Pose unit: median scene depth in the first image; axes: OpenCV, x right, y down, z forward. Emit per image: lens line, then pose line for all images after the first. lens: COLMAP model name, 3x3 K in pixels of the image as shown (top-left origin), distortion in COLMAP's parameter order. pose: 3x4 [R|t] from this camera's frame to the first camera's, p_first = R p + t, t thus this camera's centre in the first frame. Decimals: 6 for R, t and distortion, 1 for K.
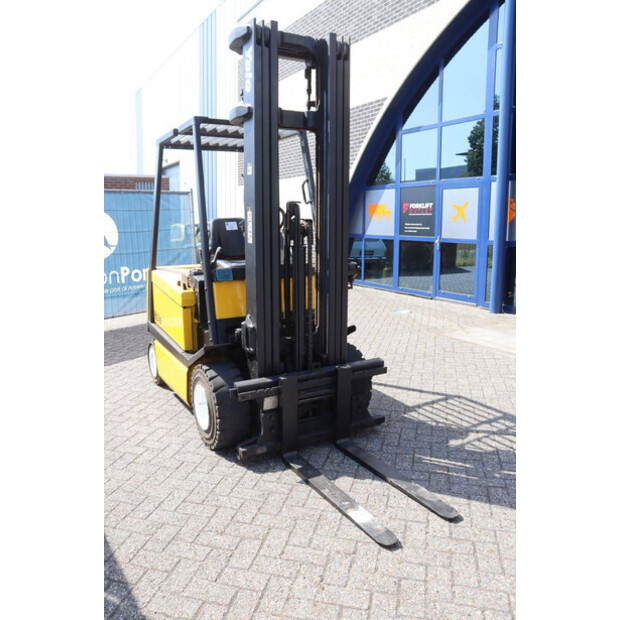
lens RADIAL K [[505.7, 0, 310.0], [0, 505.7, 310.0], [0, 0, 1]] dist [-0.166855, 0.155303]
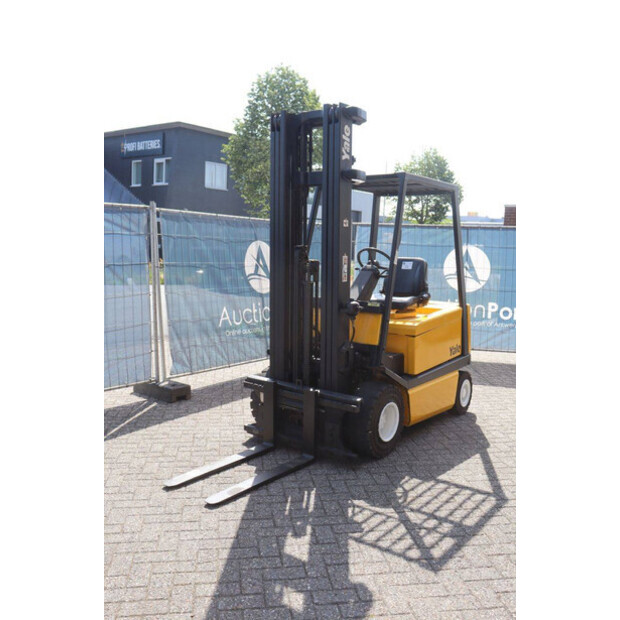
lens RADIAL K [[590.3, 0, 310.0], [0, 590.3, 310.0], [0, 0, 1]] dist [-0.123065, 0.172639]
pose [[0.378424, 0.114423, -0.918533, 1.239466], [-0.189382, 0.980909, 0.044170, -0.118849], [0.906052, 0.157239, 0.392869, 0.435556]]
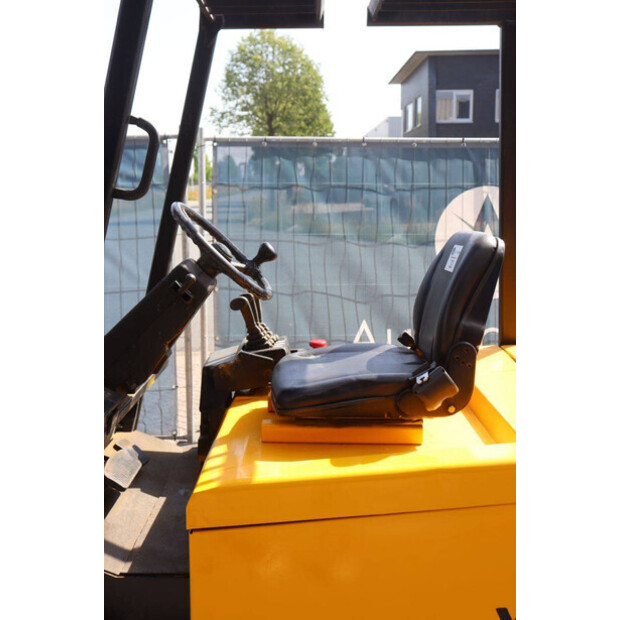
lens RADIAL K [[725.9, 0, 308.6], [0, 725.9, 293.2], [0, 0, 1]] dist [0.019958, 0.020358]
pose [[-0.507159, 0.125846, -0.852615, 0.357179], [-0.138953, 0.964400, 0.224998, -0.310808], [0.850578, 0.232583, -0.471617, 1.509721]]
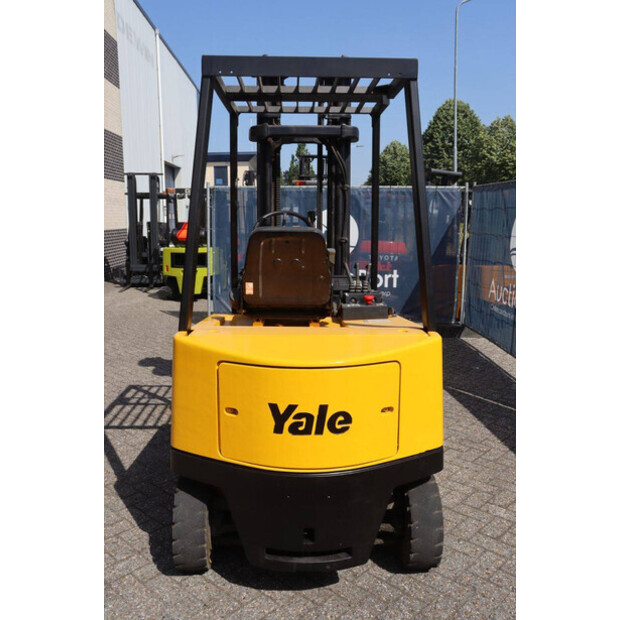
lens RADIAL K [[569.1, 0, 310.0], [0, 569.1, 310.0], [0, 0, 1]] dist [-0.131383, 0.166655]
pose [[-0.875846, -0.073714, 0.476928, -0.637369], [0.088340, 0.947077, 0.308611, -0.378903], [-0.474437, 0.312427, -0.822982, 2.015981]]
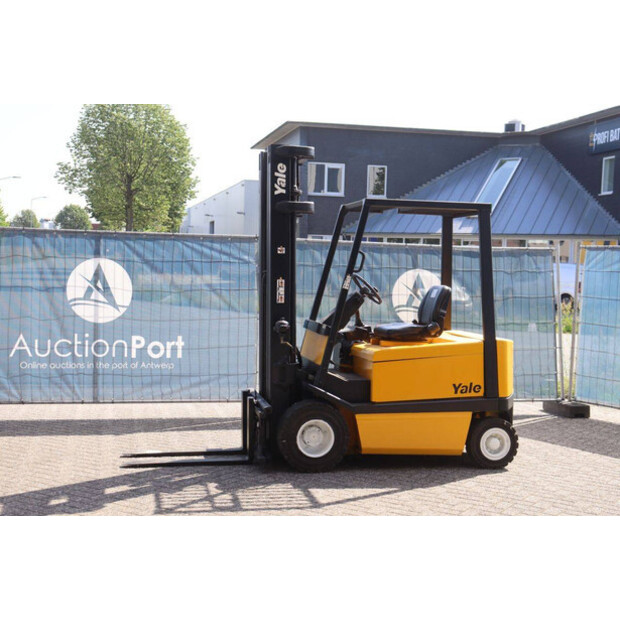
lens RADIAL K [[904.1, 0, 310.0], [0, 904.1, 310.0], [0, 0, 1]] dist [0.083503, 0.089290]
pose [[-0.319995, 0.041293, -0.946519, 2.144731], [-0.190539, 0.975832, 0.106988, -0.371156], [0.928061, 0.214584, -0.304394, 1.755059]]
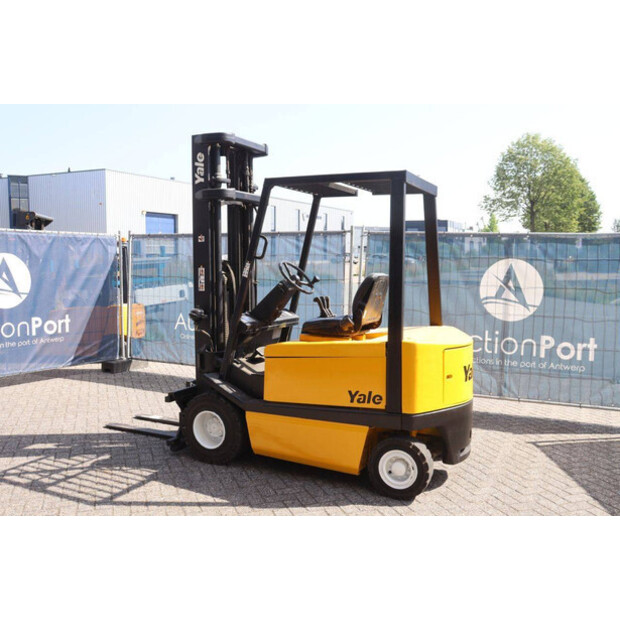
lens RADIAL K [[590.3, 0, 310.0], [0, 590.3, 310.0], [0, 0, 1]] dist [-0.123065, 0.172639]
pose [[-0.834895, 0.041912, -0.548811, 0.640597], [-0.102236, 0.967936, 0.229450, -0.452885], [0.540831, 0.247675, -0.803840, 2.335850]]
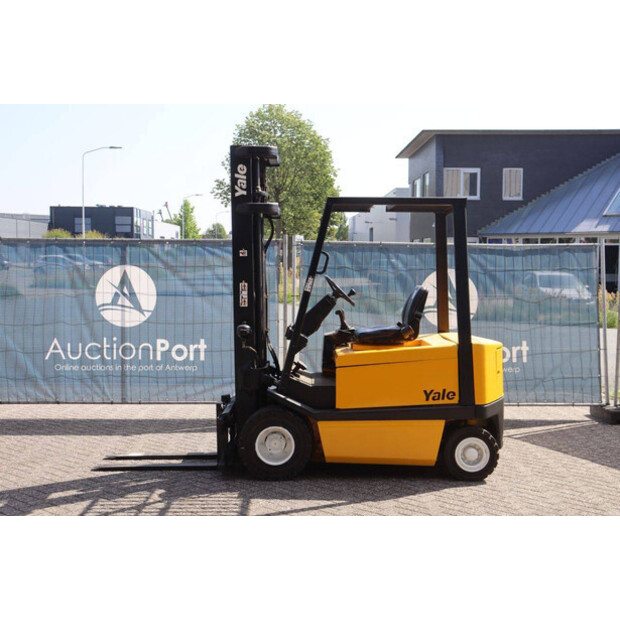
lens RADIAL K [[839.3, 0, 310.0], [0, 839.3, 310.0], [0, 0, 1]] dist [0.036827, 0.064520]
pose [[-0.501477, 0.045887, -0.863953, 1.732610], [-0.154216, 0.977859, 0.141451, -0.439548], [0.851315, 0.204170, -0.483298, 2.123552]]
